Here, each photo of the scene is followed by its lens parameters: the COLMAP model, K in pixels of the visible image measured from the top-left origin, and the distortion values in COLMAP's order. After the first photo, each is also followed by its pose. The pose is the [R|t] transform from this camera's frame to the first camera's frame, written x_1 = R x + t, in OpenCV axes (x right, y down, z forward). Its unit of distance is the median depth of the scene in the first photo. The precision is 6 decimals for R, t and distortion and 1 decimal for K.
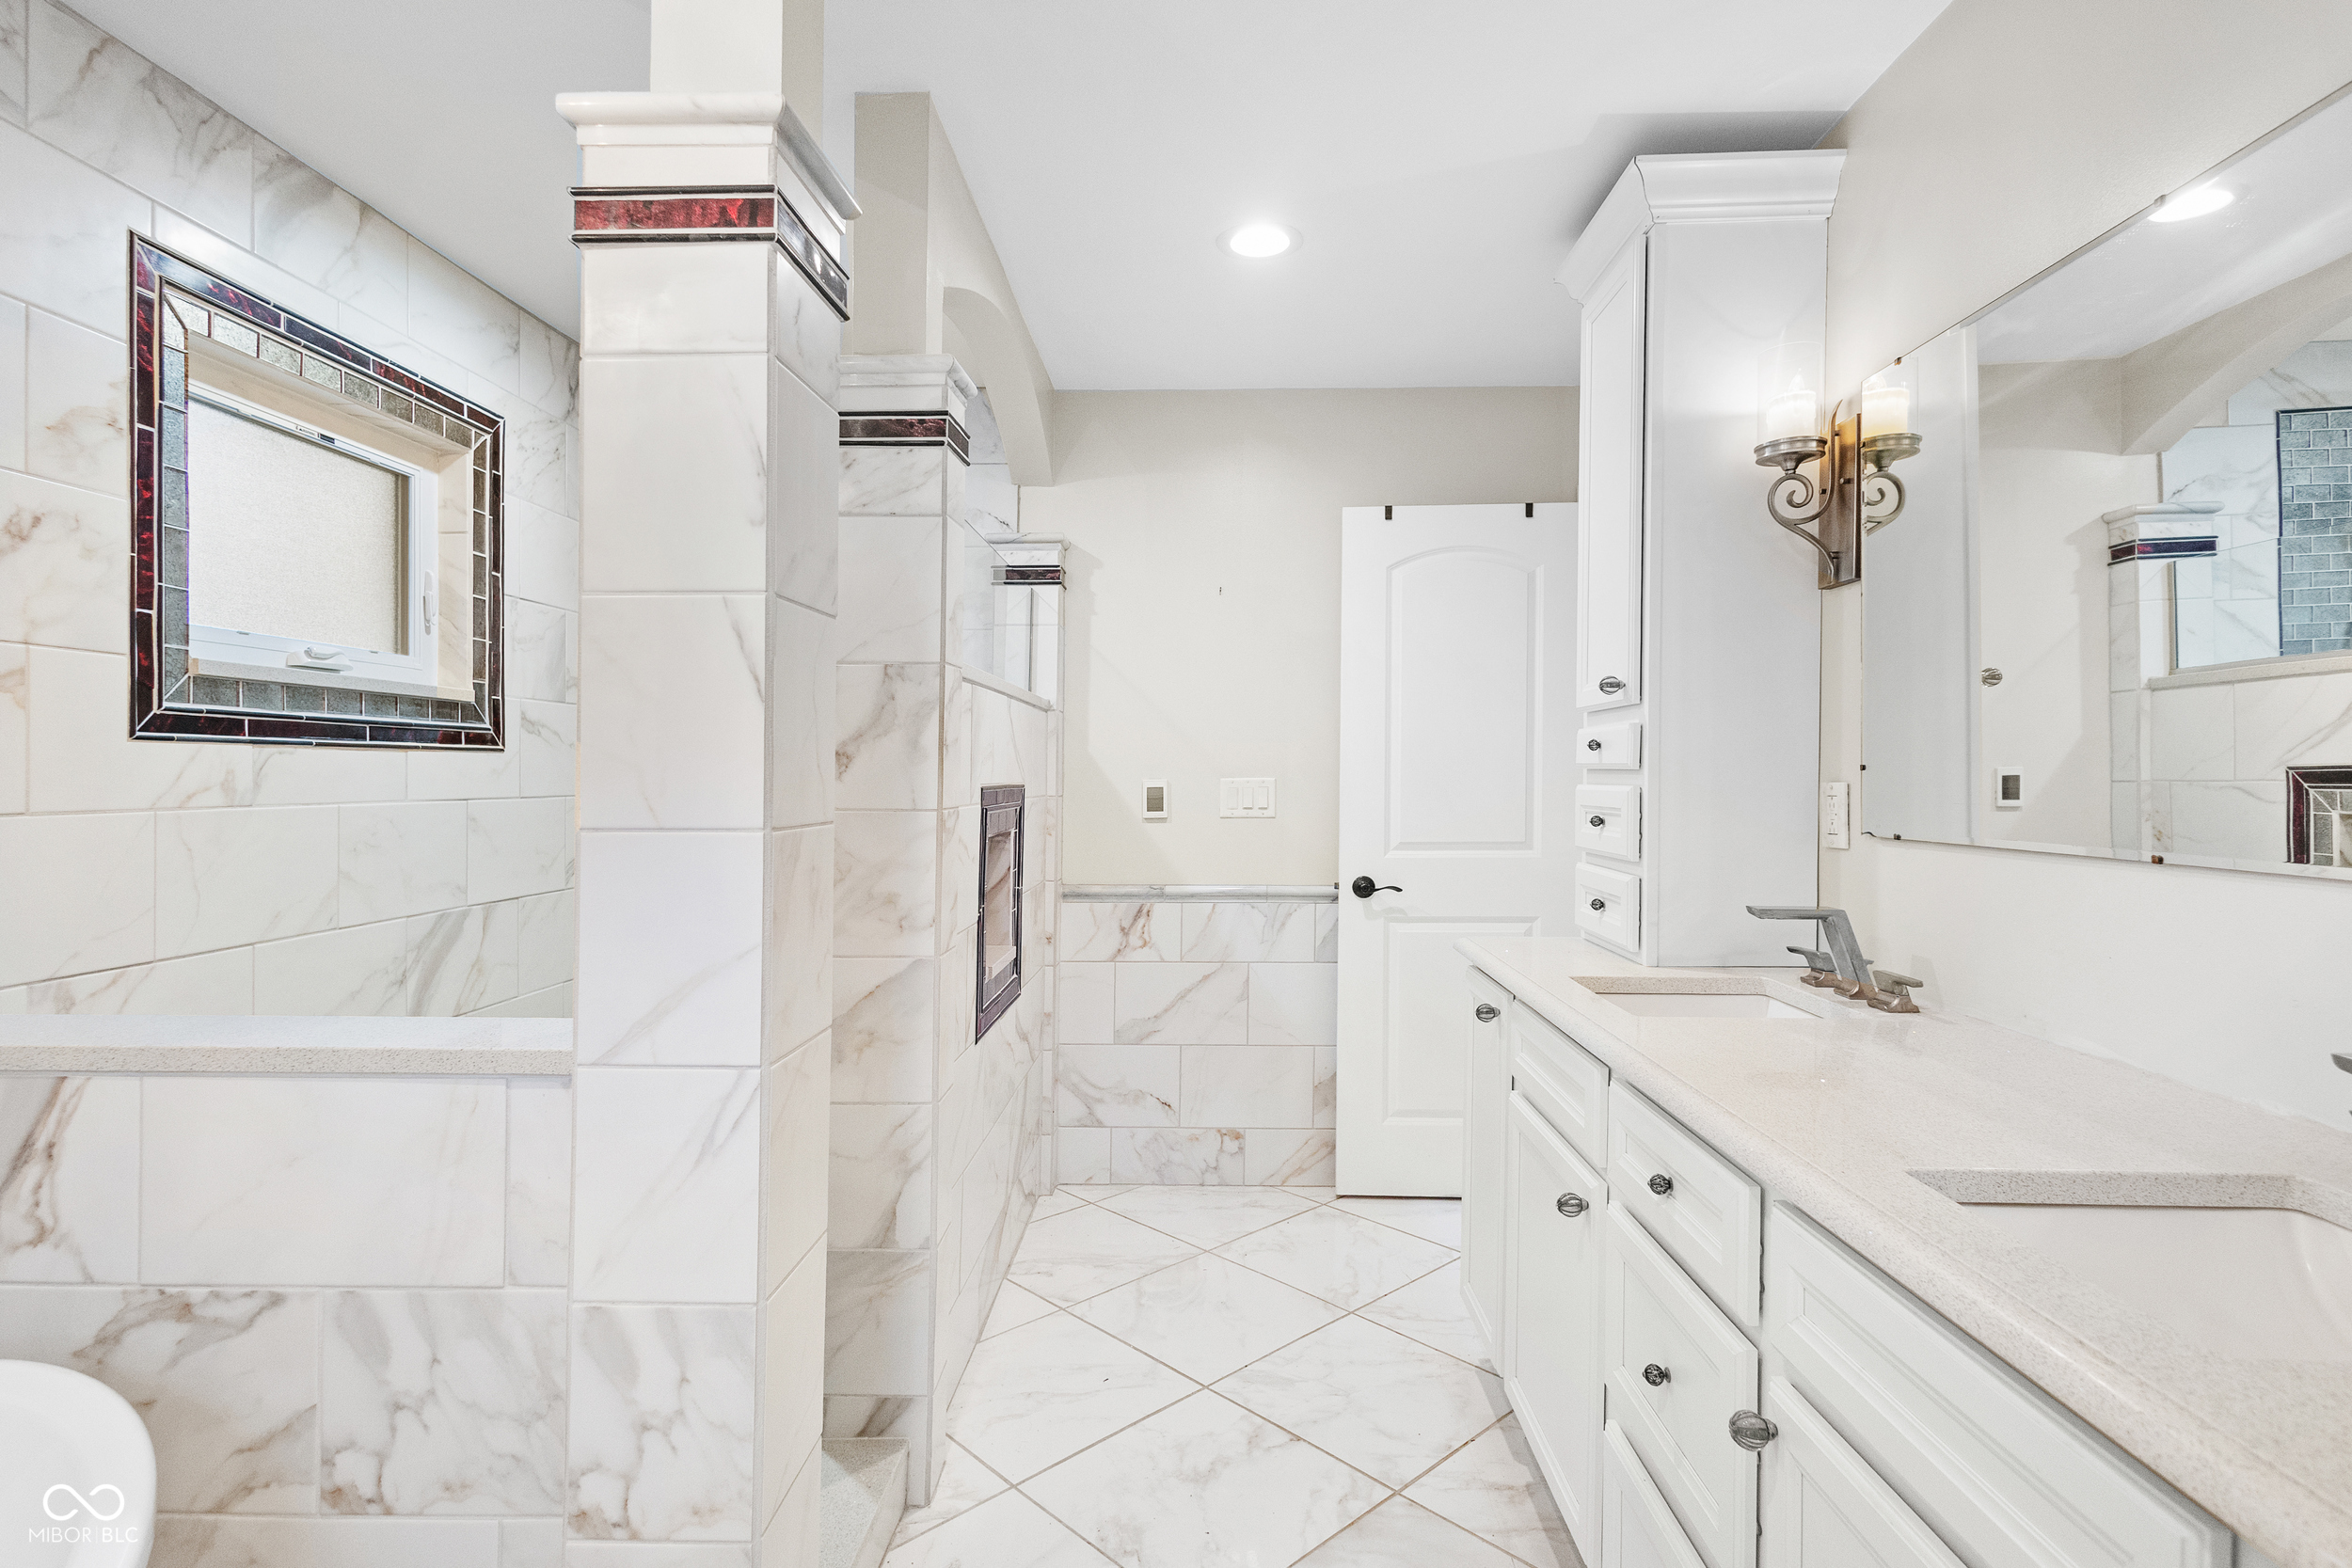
lens RADIAL K [[1153.6, 0, 1189.9], [0, 1153.6, 782.7], [0, 0, 1]] dist [0.012215, -0.000247]
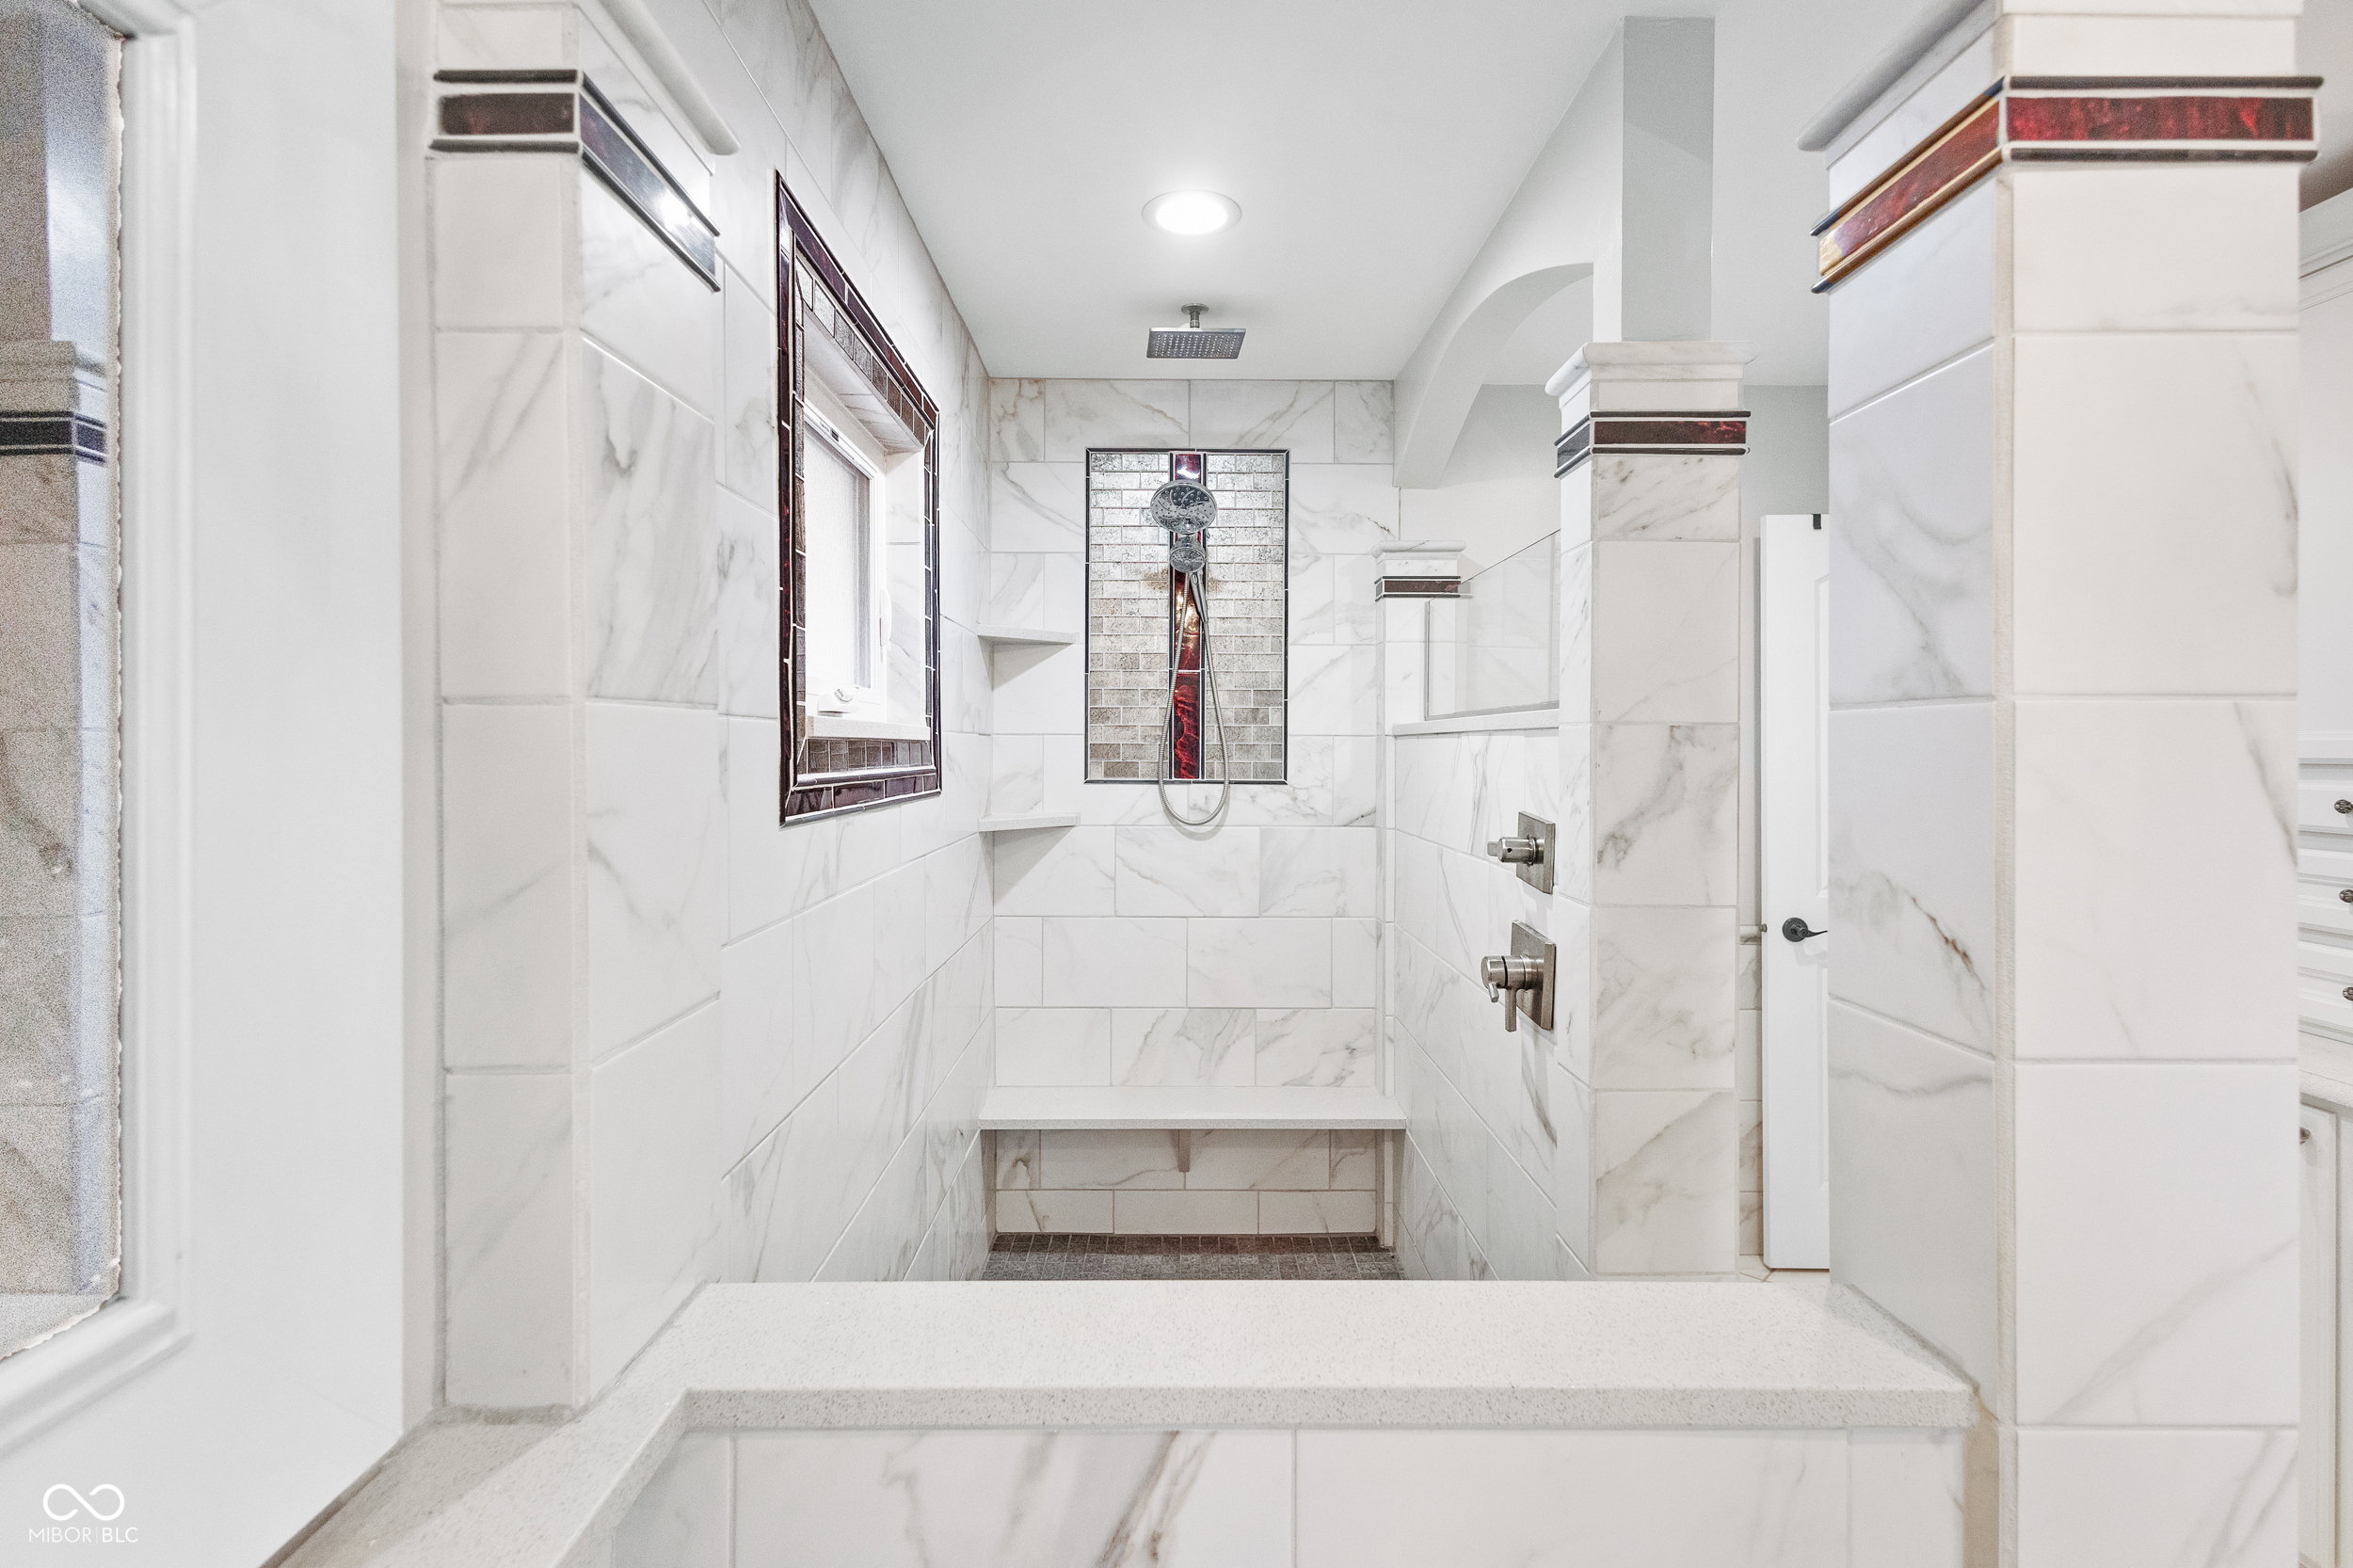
lens RADIAL K [[1095.2, 0, 1171.0], [0, 1095.2, 750.2], [0, 0, 1]] dist [0.018108, -0.003751]
pose [[0.999156, 0.000458, 0.041080, -0.707181], [-0.000315, 0.999994, -0.003486, -0.090490], [-0.041082, 0.003470, 0.999150, 0.272713]]
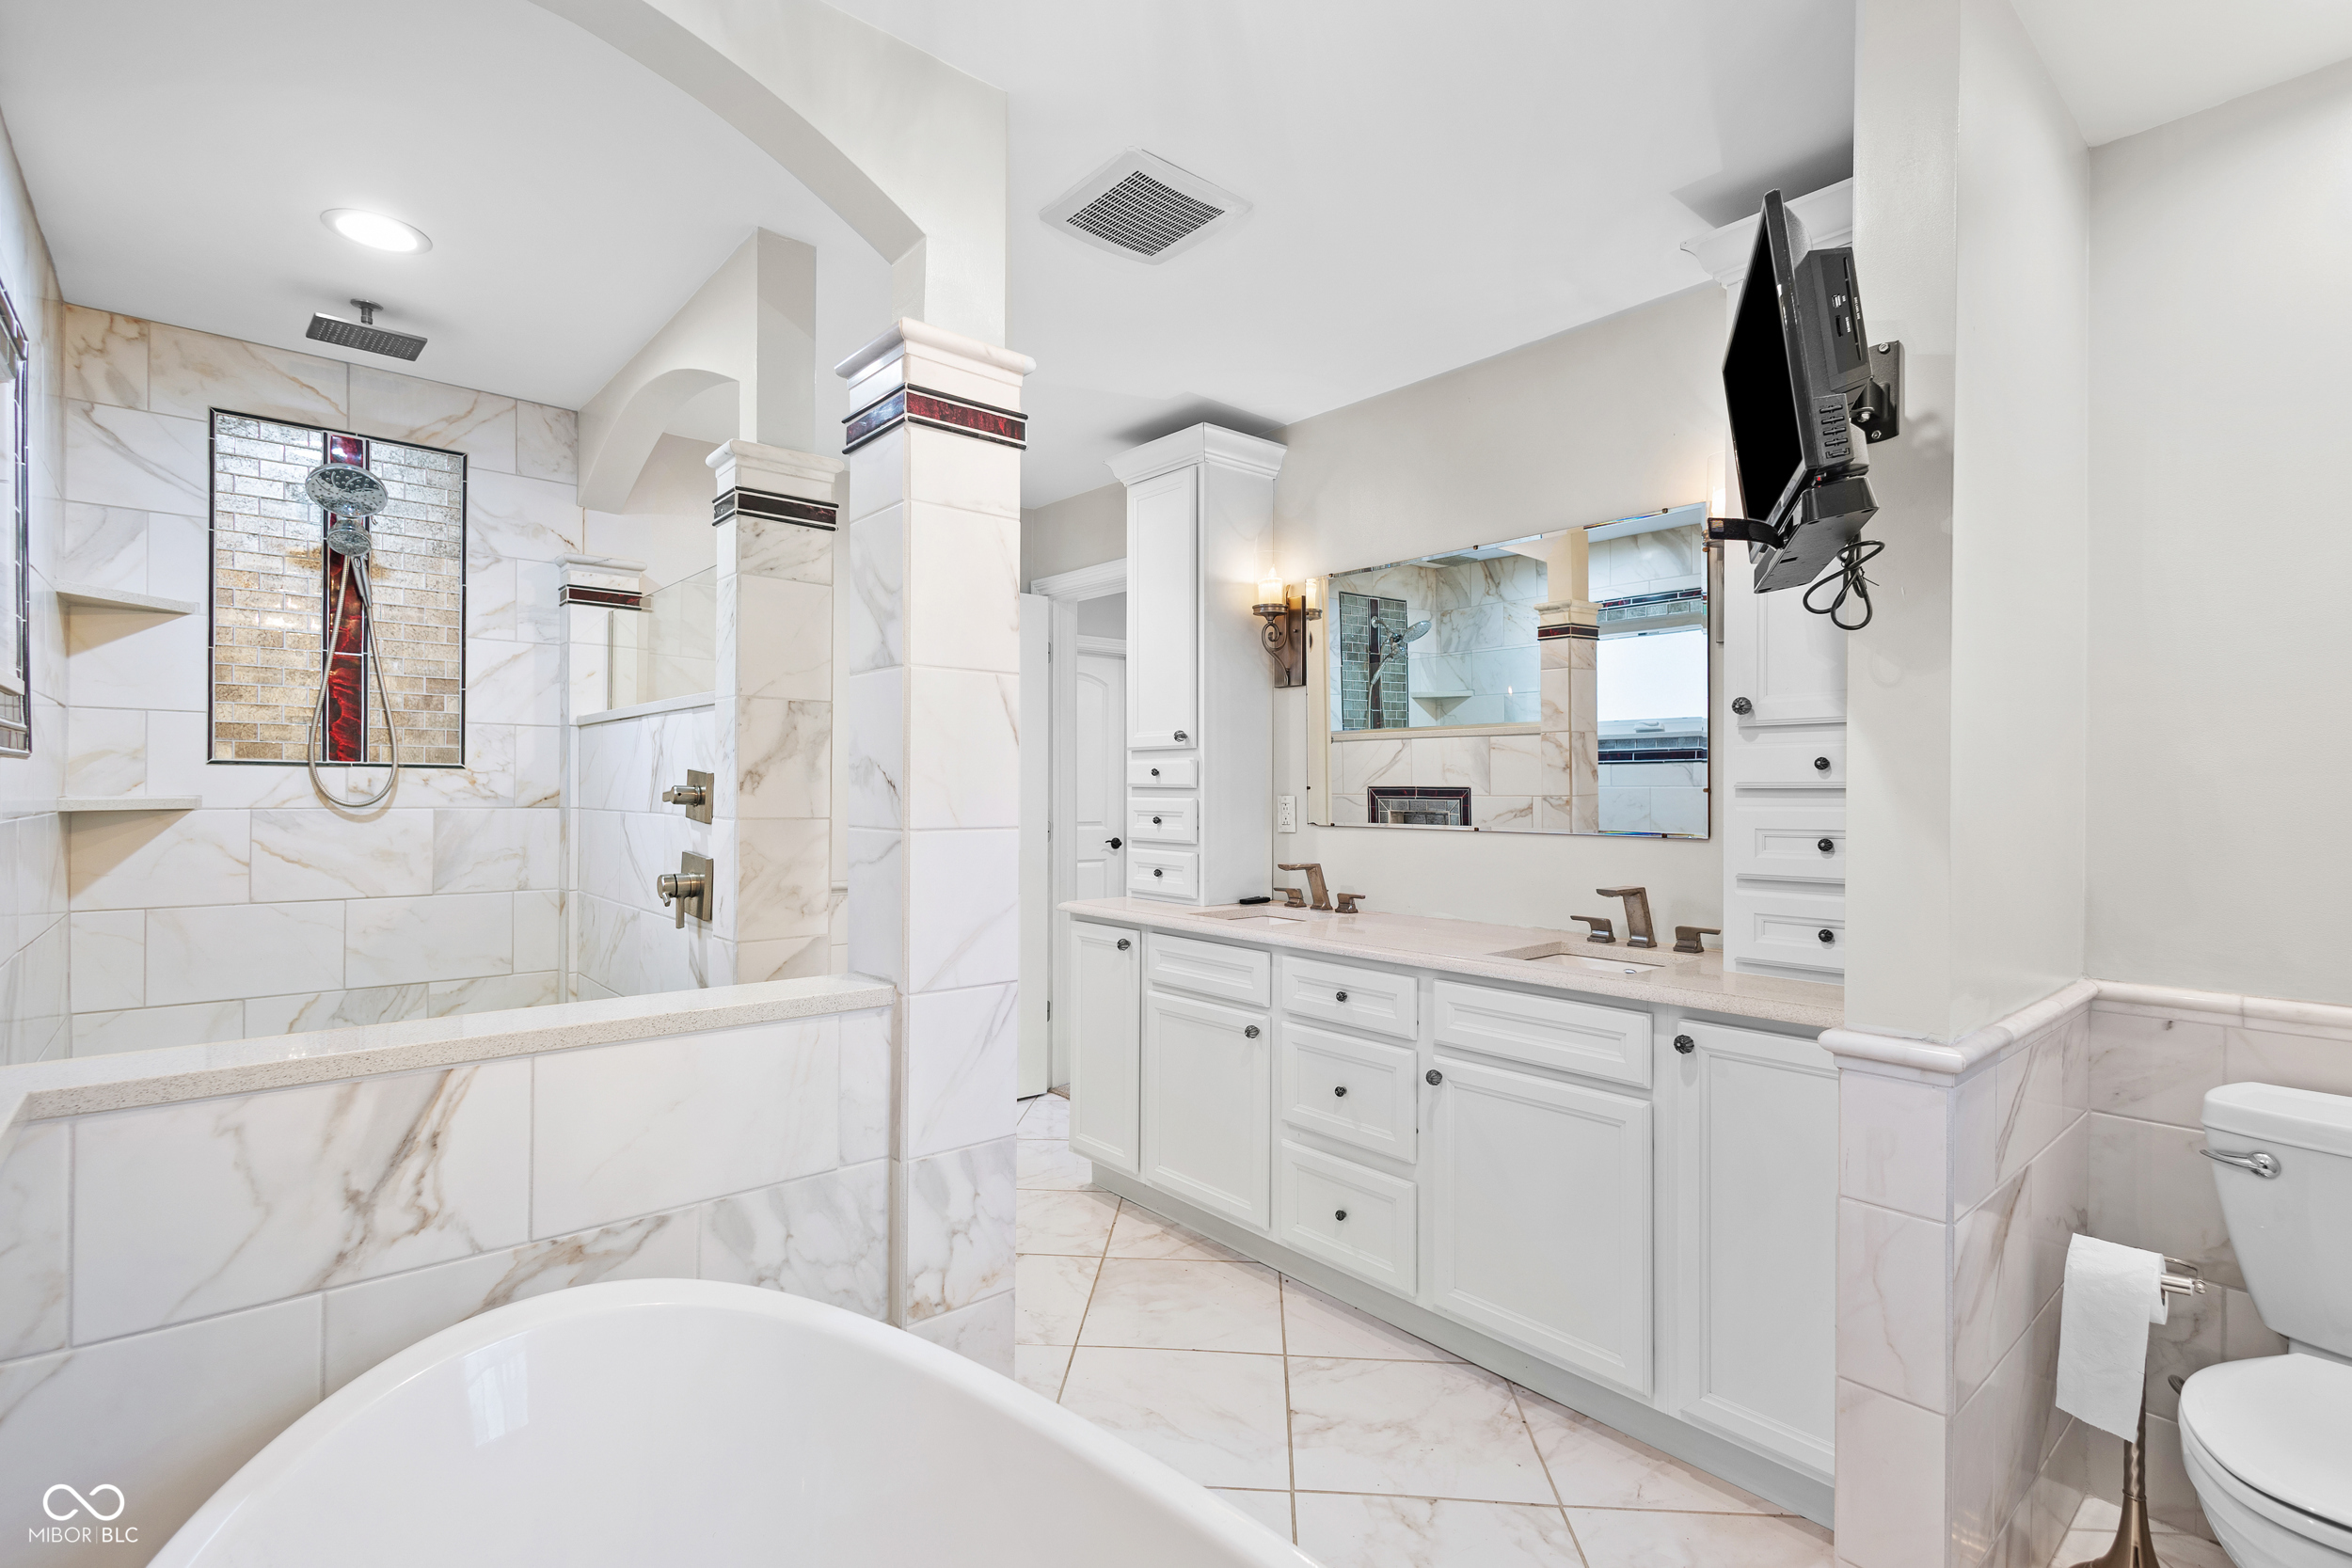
lens RADIAL K [[1094.7, 0, 1172.6], [0, 1094.7, 787.4], [0, 0, 1]] dist [0.018108, -0.003751]
pose [[0.733082, 0.004150, 0.680127, -0.834466], [0.000336, 0.999979, -0.006464, -0.002231], [-0.680140, 0.004967, 0.733065, -0.149531]]
